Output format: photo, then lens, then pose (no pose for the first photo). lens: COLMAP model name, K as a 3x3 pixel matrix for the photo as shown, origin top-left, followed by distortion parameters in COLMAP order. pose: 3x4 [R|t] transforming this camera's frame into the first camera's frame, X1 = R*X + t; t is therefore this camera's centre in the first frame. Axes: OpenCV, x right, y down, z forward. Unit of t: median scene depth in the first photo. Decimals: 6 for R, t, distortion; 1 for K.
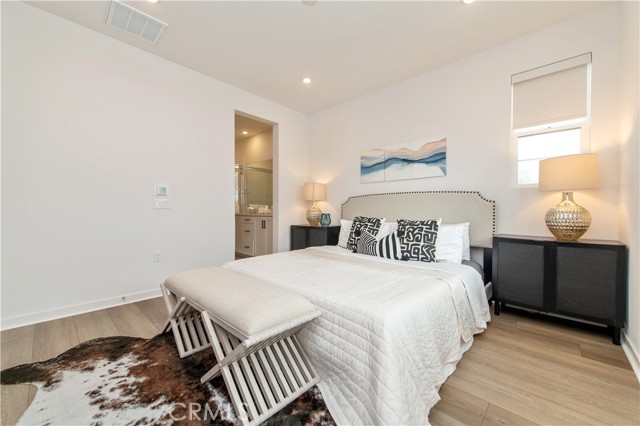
lens RADIAL K [[253.7, 0, 321.2], [0, 253.7, 209.5], [0, 0, 1]] dist [0.006162, -0.000483]
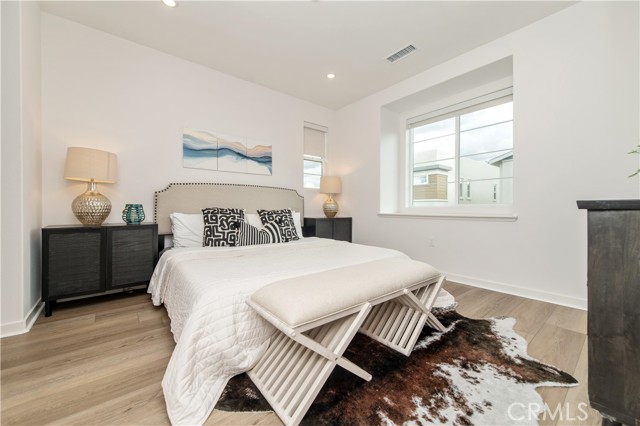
lens RADIAL K [[247.3, 0, 309.8], [0, 247.3, 213.4], [0, 0, 1]] dist [0.021120, 0.000194]
pose [[0.161118, -0.041005, 0.986083, -0.729419], [-0.024478, 0.998663, 0.045528, 0.001938], [-0.986632, -0.031473, 0.159898, 0.575488]]
